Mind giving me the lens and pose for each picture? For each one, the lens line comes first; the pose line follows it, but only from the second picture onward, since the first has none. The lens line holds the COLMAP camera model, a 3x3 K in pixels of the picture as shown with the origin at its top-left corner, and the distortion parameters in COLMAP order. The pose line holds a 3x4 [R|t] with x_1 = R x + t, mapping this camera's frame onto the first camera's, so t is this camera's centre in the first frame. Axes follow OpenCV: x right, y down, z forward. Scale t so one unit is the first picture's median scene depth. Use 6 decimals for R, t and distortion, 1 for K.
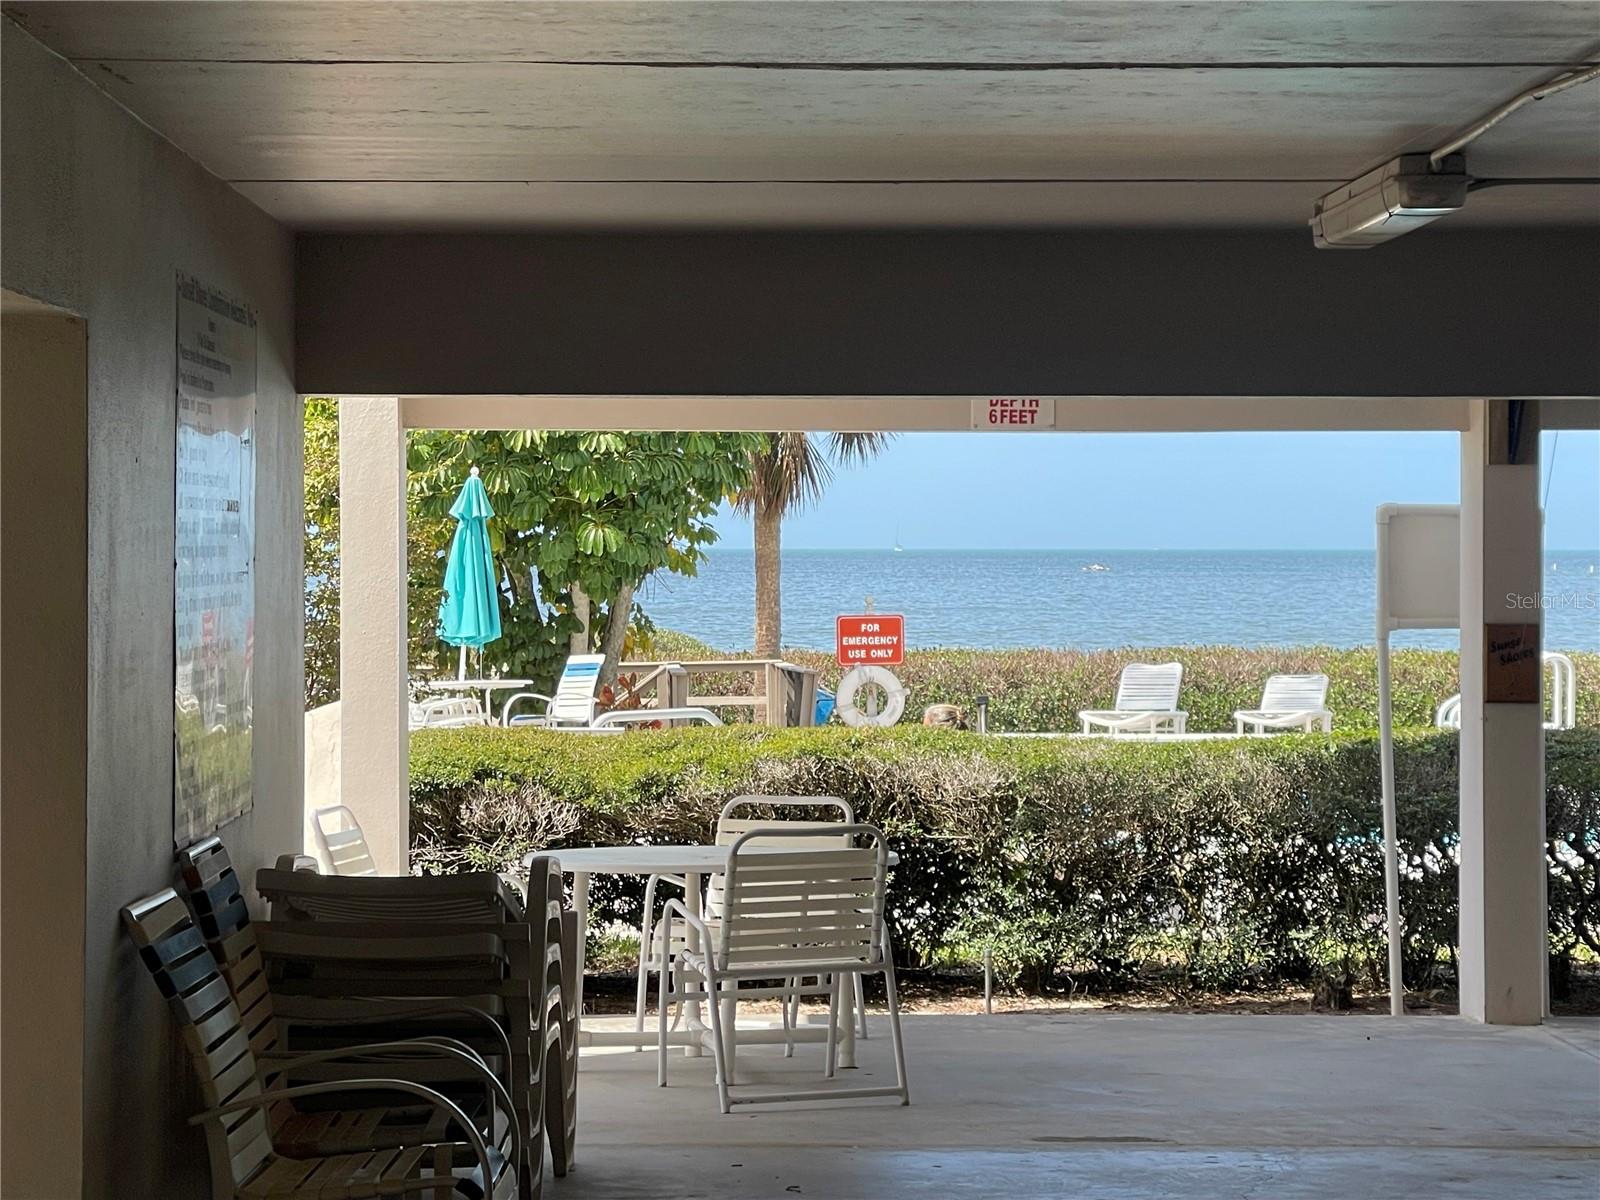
lens RADIAL K [[4335.3, 0, 800.0], [0, 4335.3, 599.3], [0, 0, 1]] dist [-0.124811, 0.000000]
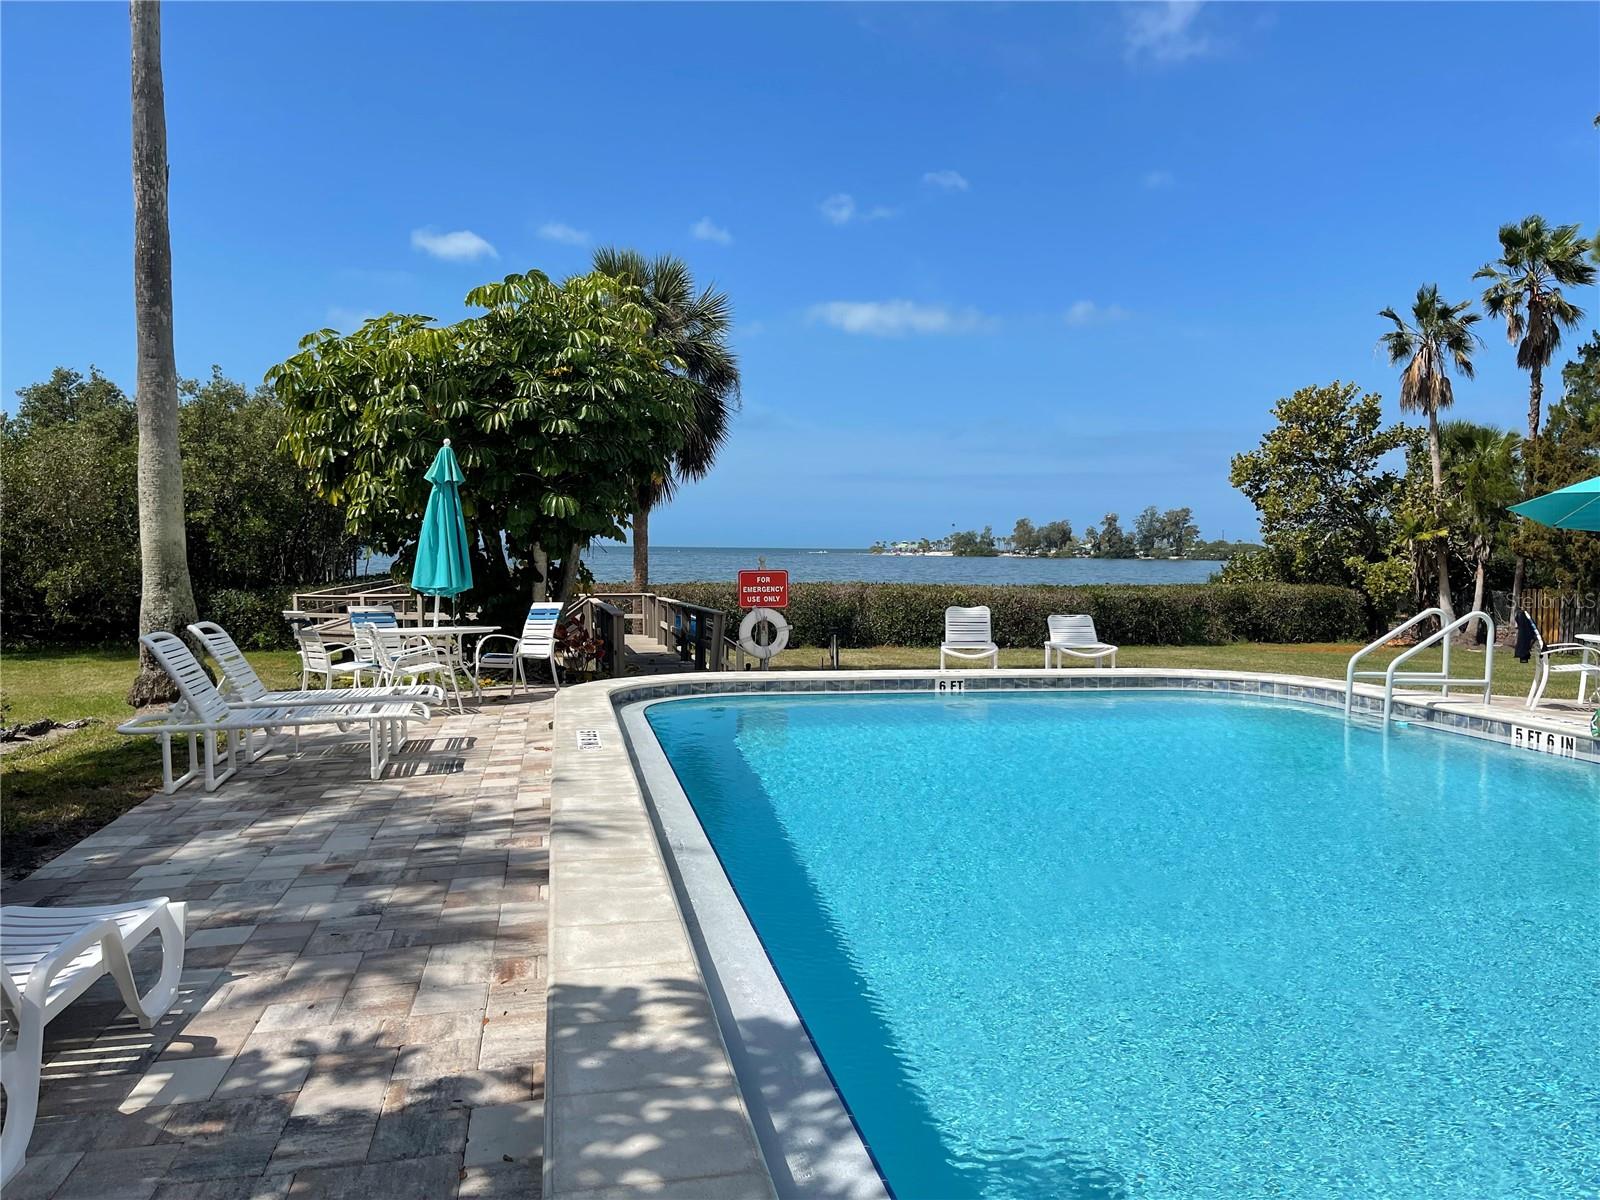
lens RADIAL K [[1166.8, 0, 808.1], [0, 1166.8, 610.8], [0, 0, 1]] dist [0.005179, 0.000356]
pose [[0.981435, 0.000019, 0.191796, -0.039572], [-0.009100, 0.998878, 0.046465, -0.000645], [-0.191580, -0.047348, 0.980334, 0.654737]]
